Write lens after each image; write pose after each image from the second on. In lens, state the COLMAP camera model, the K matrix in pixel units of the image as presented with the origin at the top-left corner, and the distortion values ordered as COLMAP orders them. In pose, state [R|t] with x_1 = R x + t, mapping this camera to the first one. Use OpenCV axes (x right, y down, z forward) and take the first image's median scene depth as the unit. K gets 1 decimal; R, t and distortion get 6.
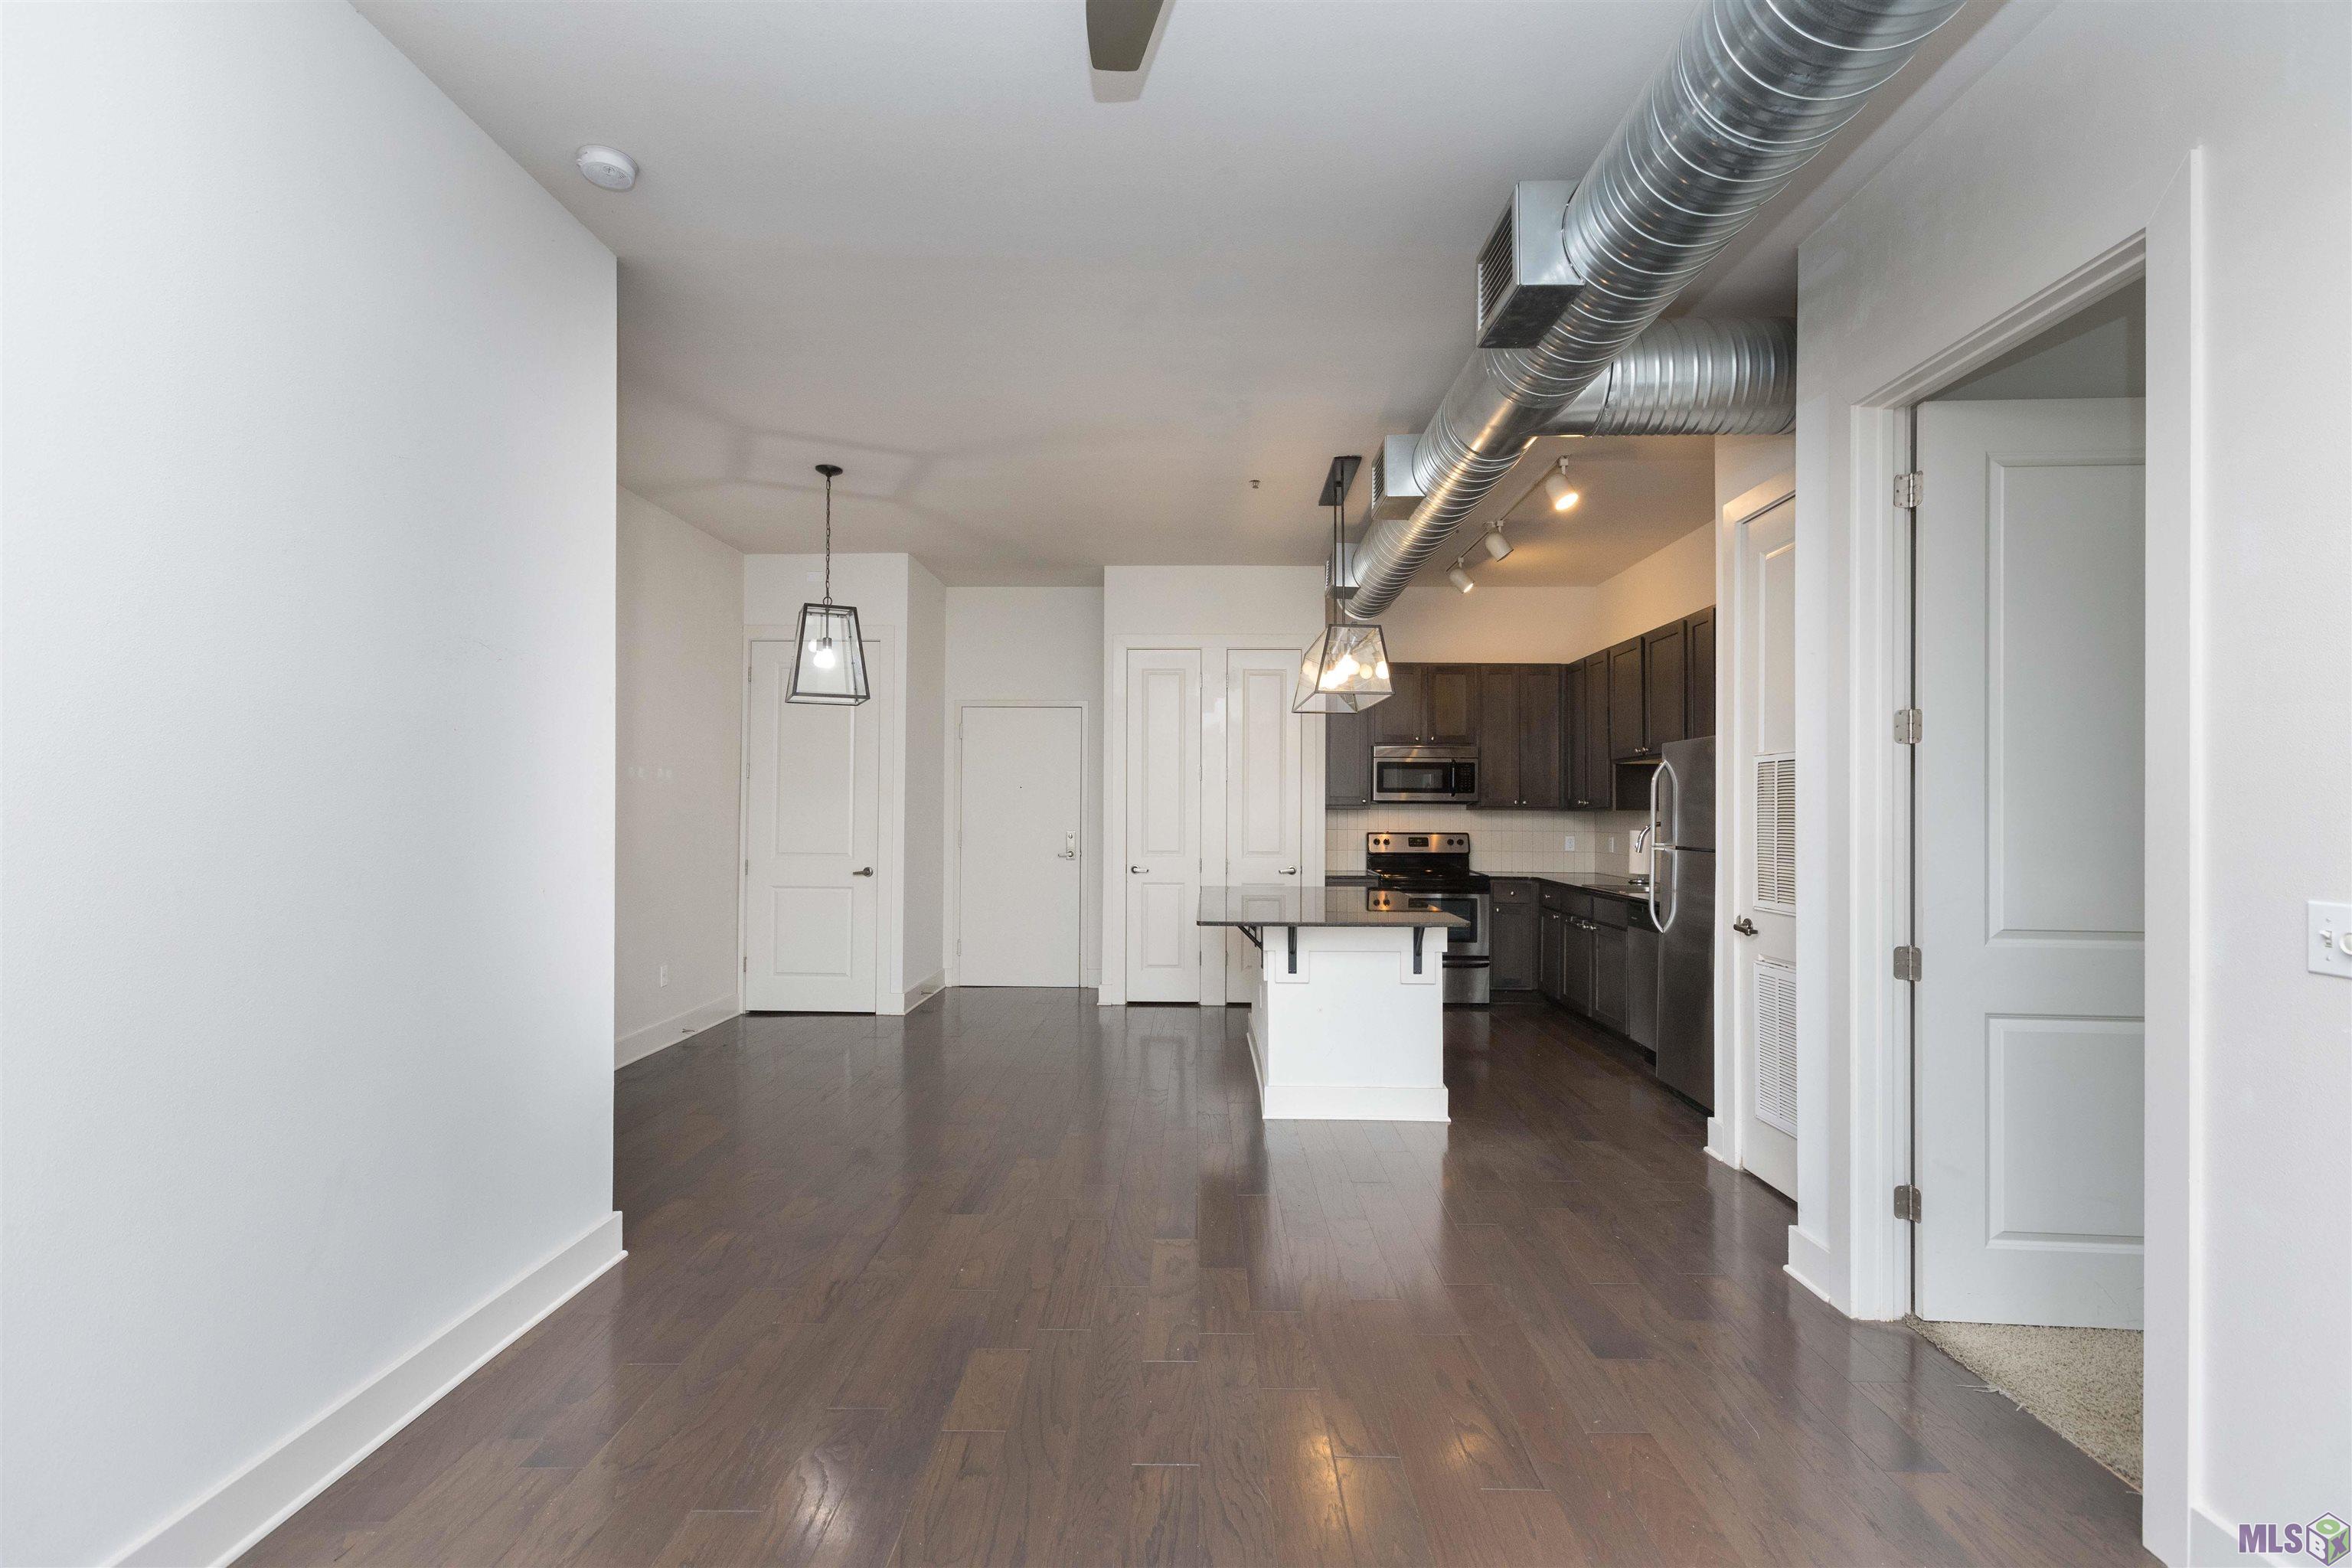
lens RADIAL K [[1066.6, 0, 1173.9], [0, 1066.6, 800.5], [0, 0, 1]] dist [0.002657, -0.000112]
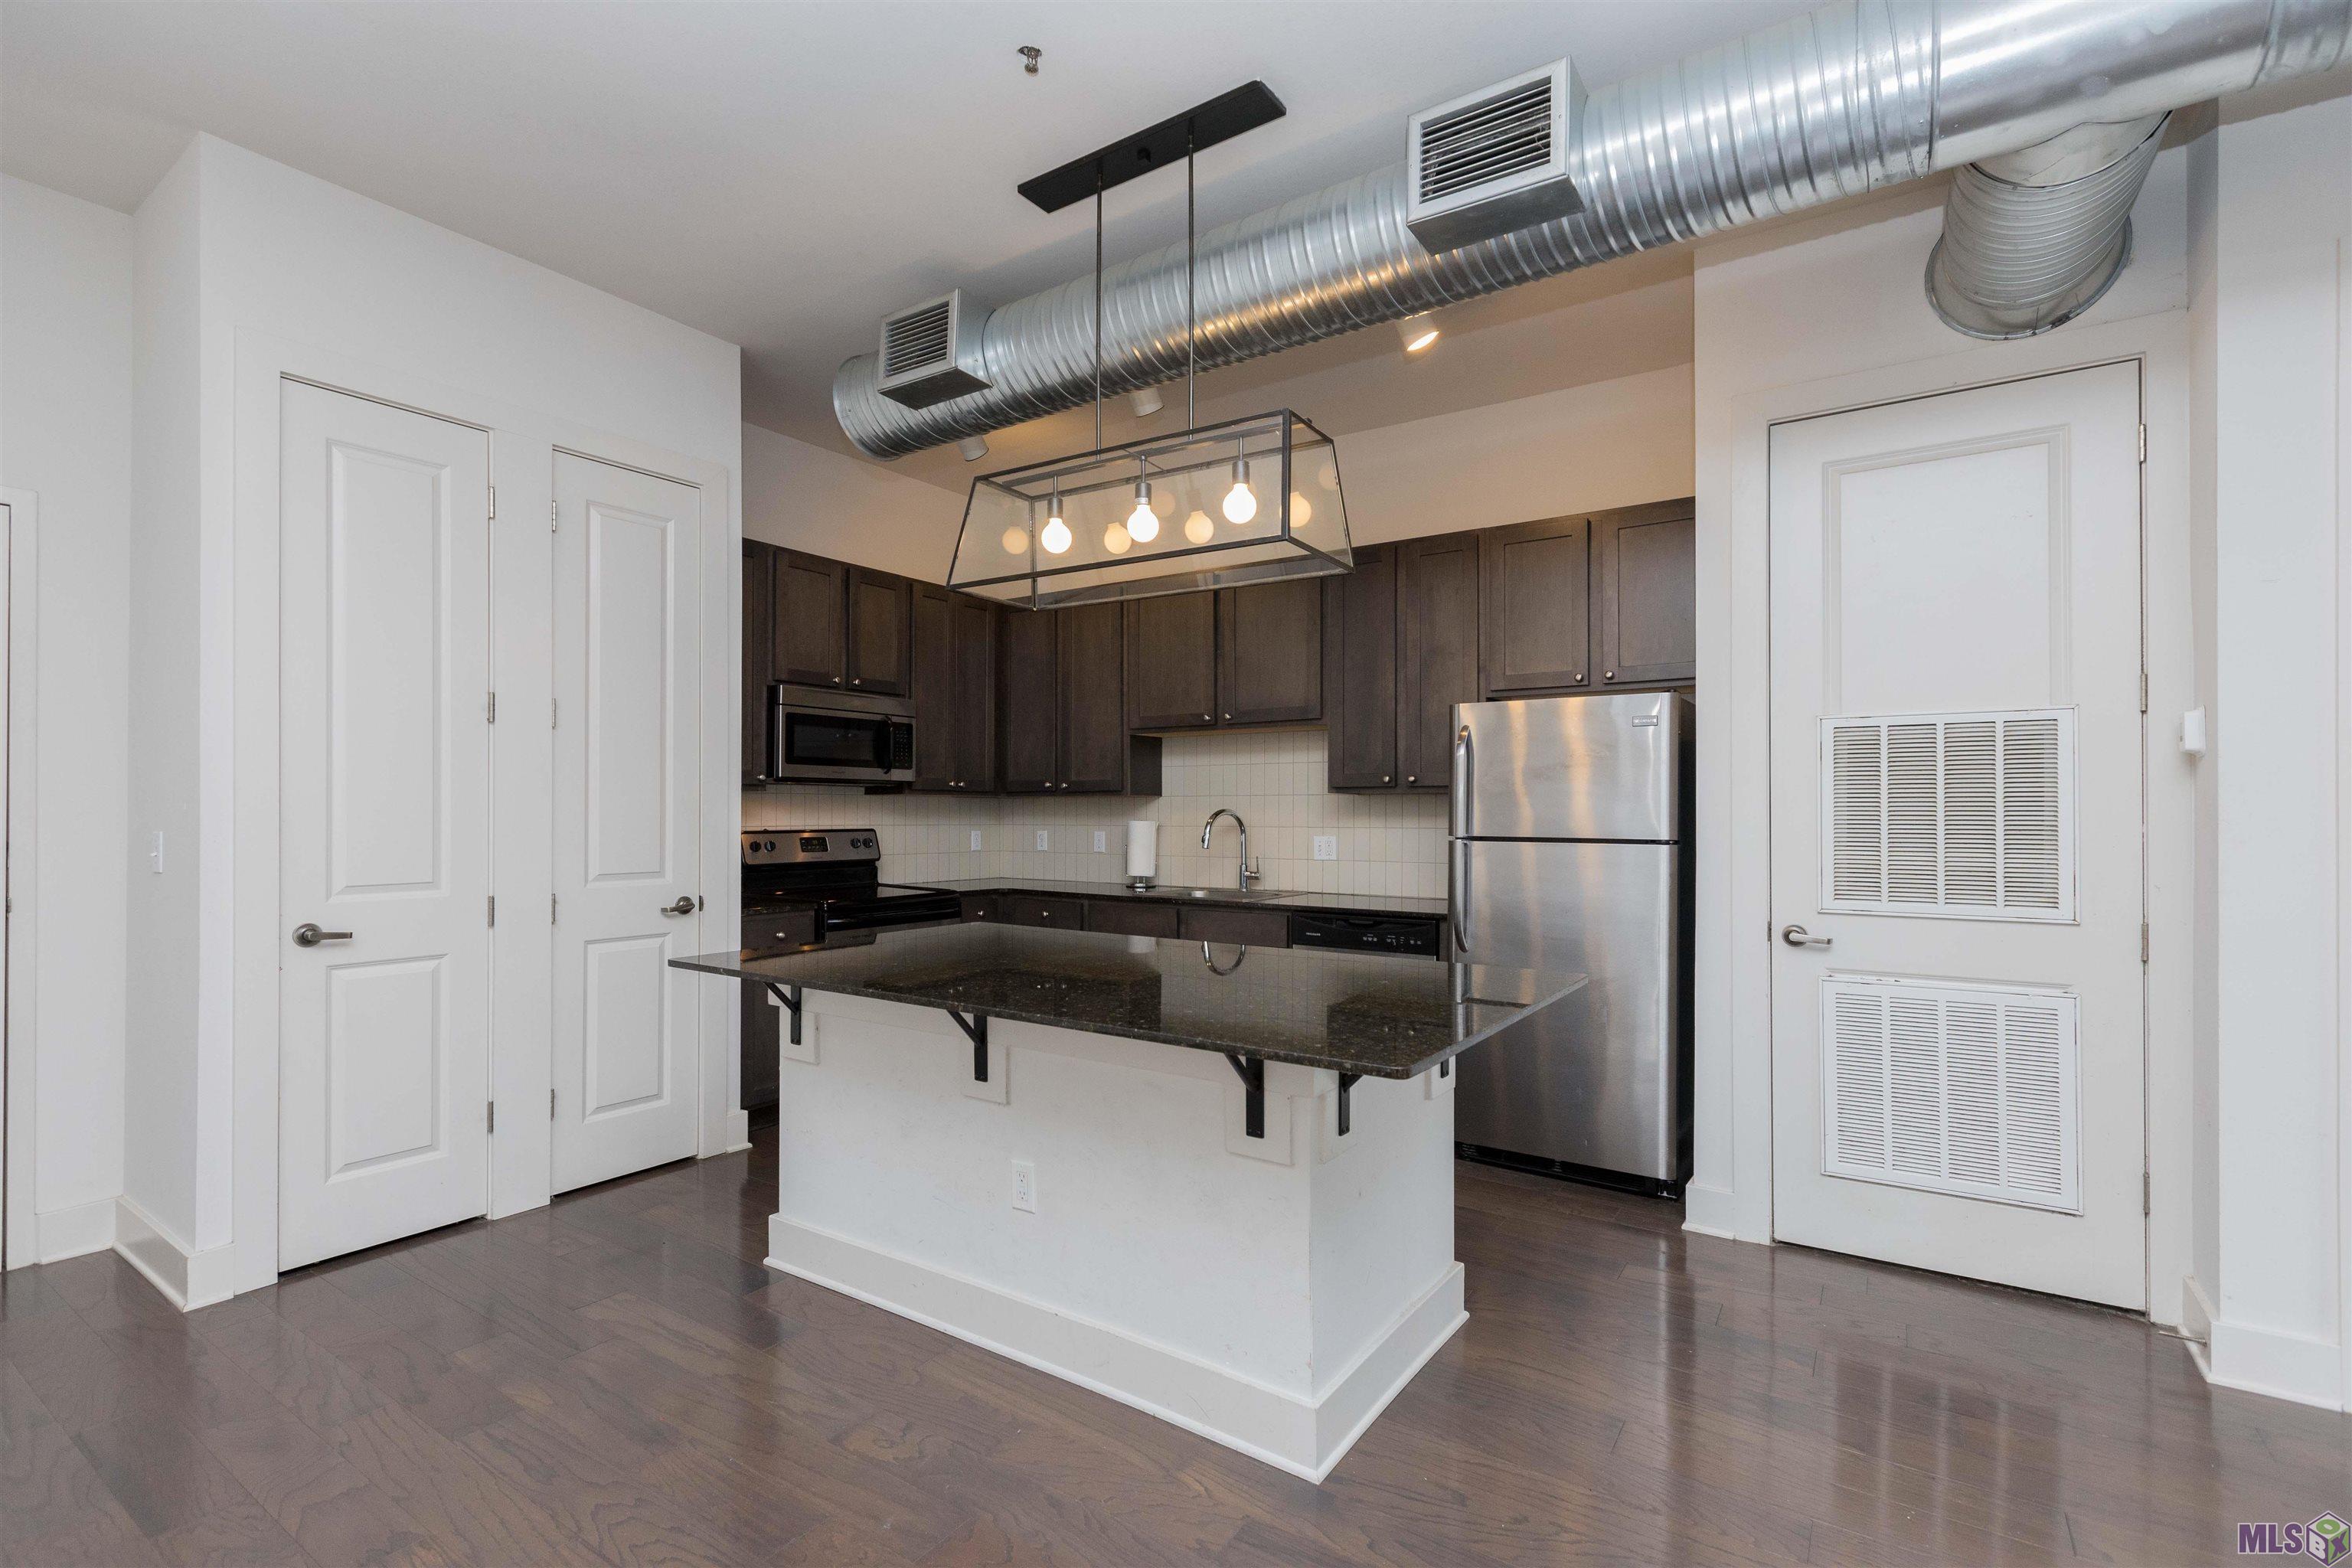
lens RADIAL K [[1066.6, 0, 1169.0], [0, 1066.6, 804.0], [0, 0, 1]] dist [0.002657, -0.000112]
pose [[0.553085, -0.000040, 0.833125, -0.191341], [-0.005995, 0.999974, 0.004028, 0.011792], [-0.833104, -0.007223, 0.553070, 0.506811]]
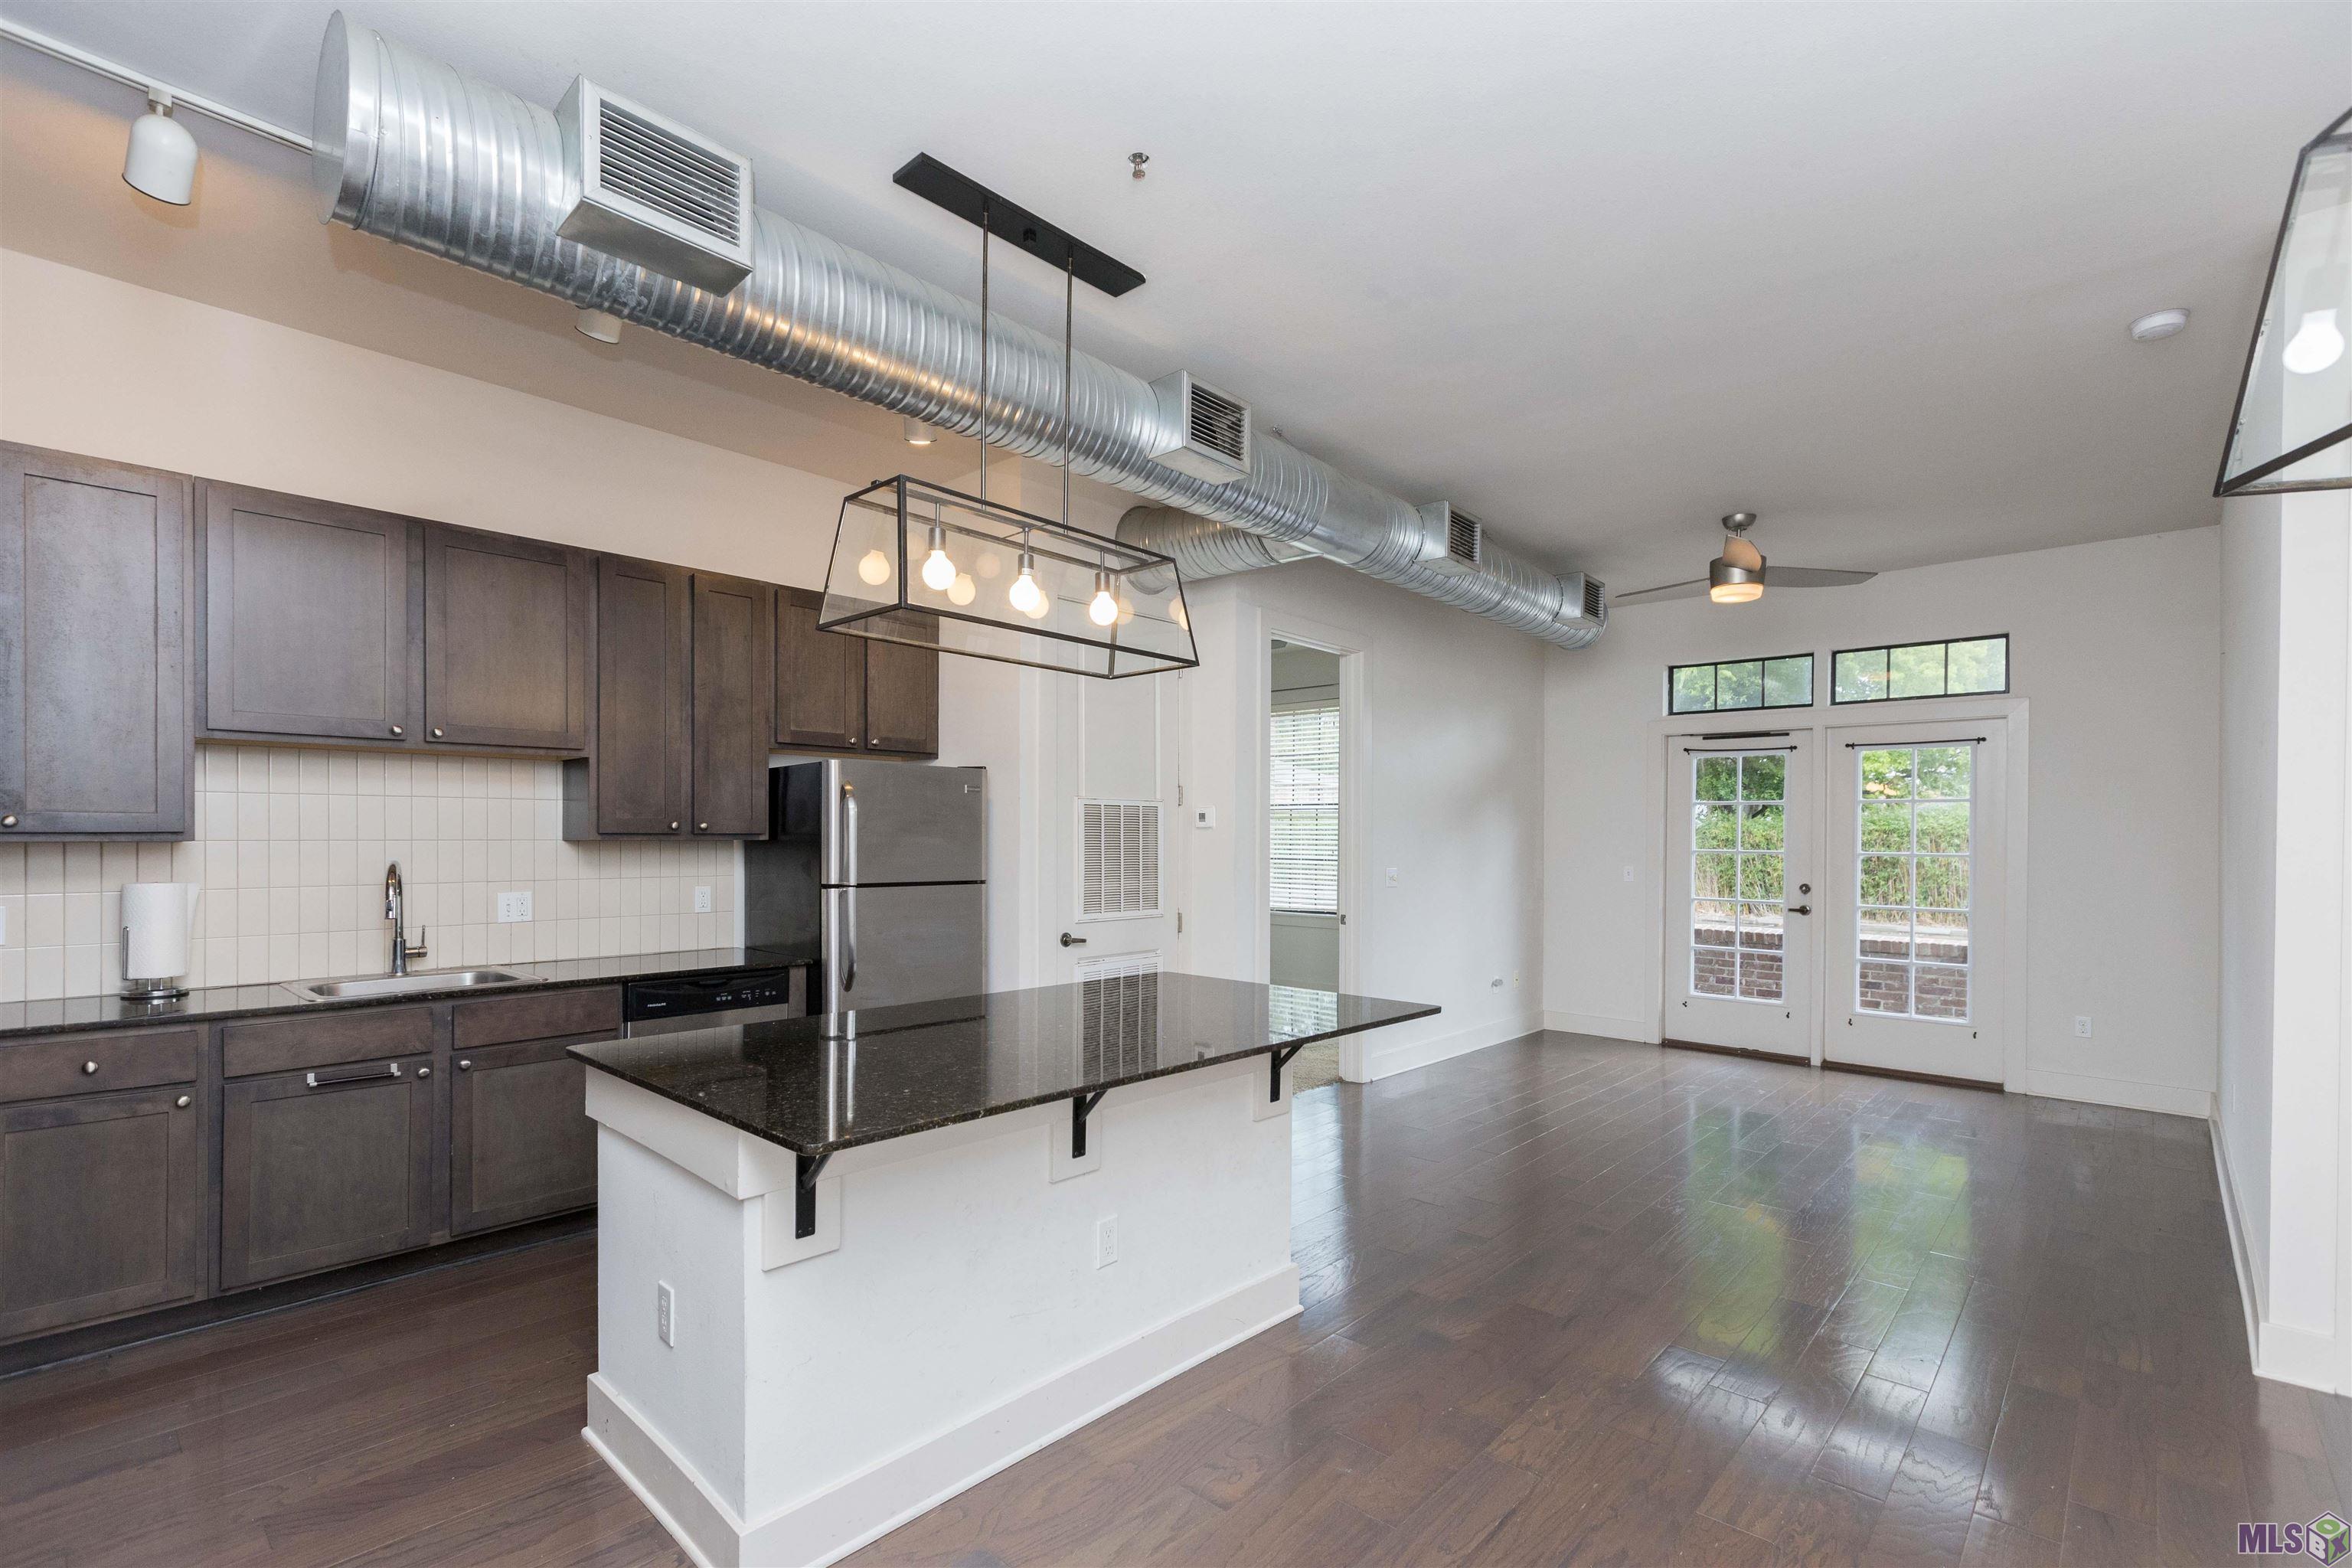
lens RADIAL K [[1066.6, 0, 1159.4], [0, 1066.6, 834.1], [0, 0, 1]] dist [0.002657, -0.000112]
pose [[-0.733293, -0.005194, 0.679893, -0.182225], [-0.012396, 0.999907, -0.005730, 0.003668], [-0.679800, -0.012630, -0.733289, 0.978979]]
